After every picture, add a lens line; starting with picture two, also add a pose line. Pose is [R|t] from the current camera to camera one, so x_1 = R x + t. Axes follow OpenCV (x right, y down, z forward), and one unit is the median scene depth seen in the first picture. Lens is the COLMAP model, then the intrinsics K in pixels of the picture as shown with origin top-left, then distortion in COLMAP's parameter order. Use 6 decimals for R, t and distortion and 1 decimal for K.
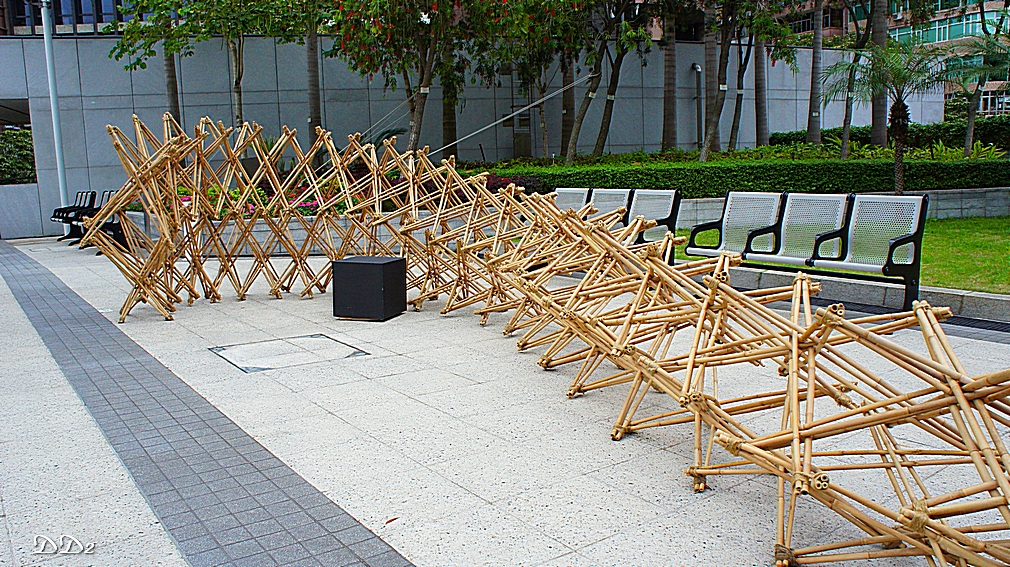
lens RADIAL K [[798.4, 0, 505.0], [0, 798.4, 283.5], [0, 0, 1]] dist [-0.171490, 0.118504]
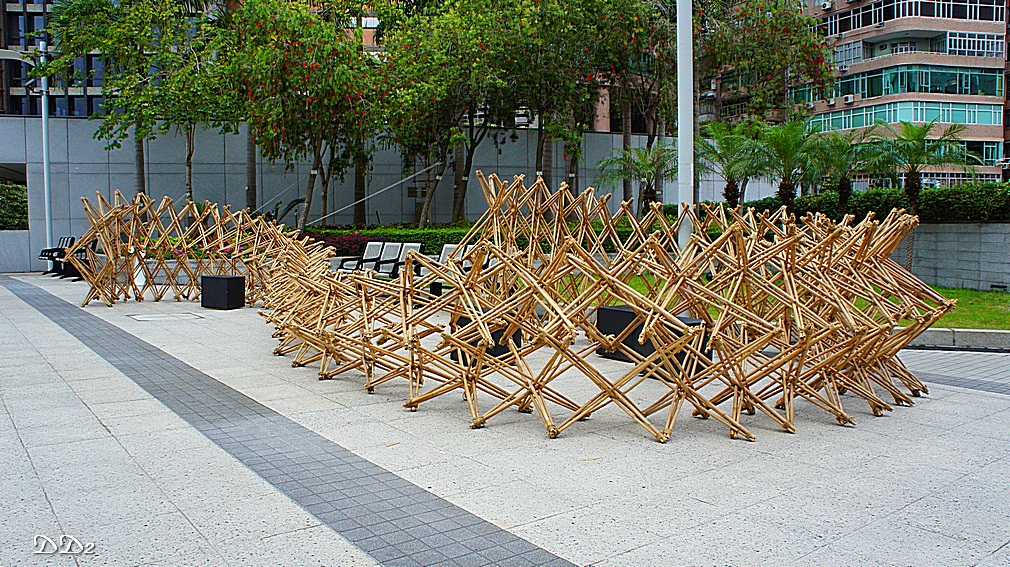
lens RADIAL K [[798.4, 0, 505.0], [0, 798.4, 283.5], [0, 0, 1]] dist [-0.171490, 0.118504]
pose [[0.999352, 0.027418, 0.023303, 0.194522], [-0.025424, 0.996314, -0.081925, 0.052698], [-0.025463, 0.081279, 0.996366, -0.354525]]
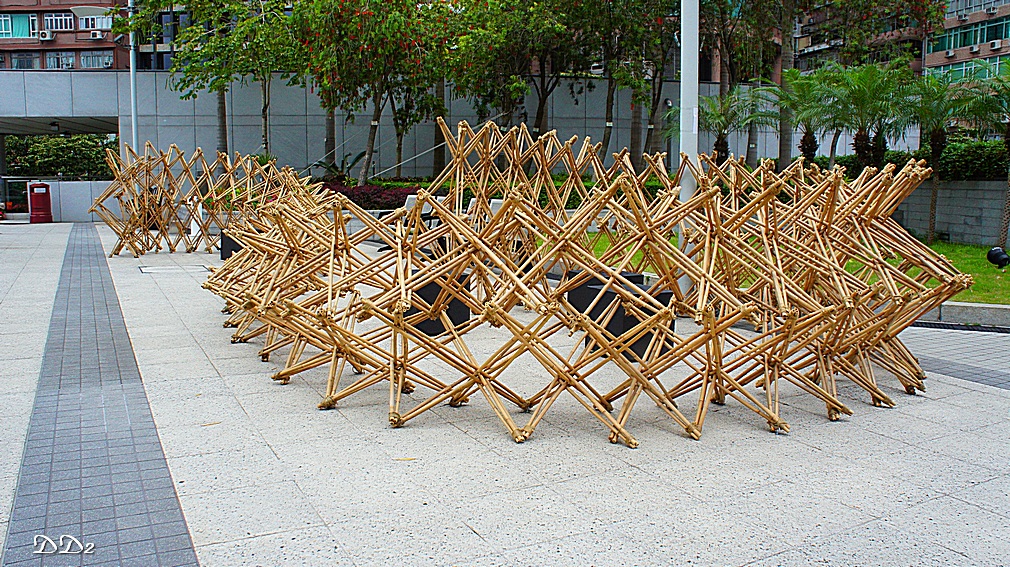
lens RADIAL K [[803.1, 0, 503.8], [0, 803.1, 261.7], [0, 0, 1]] dist [-0.167773, 0.123517]
pose [[0.990090, 0.048346, -0.131848, 0.291945], [-0.054796, 0.997450, -0.045735, 0.041950], [0.129301, 0.052506, 0.990214, -0.300282]]
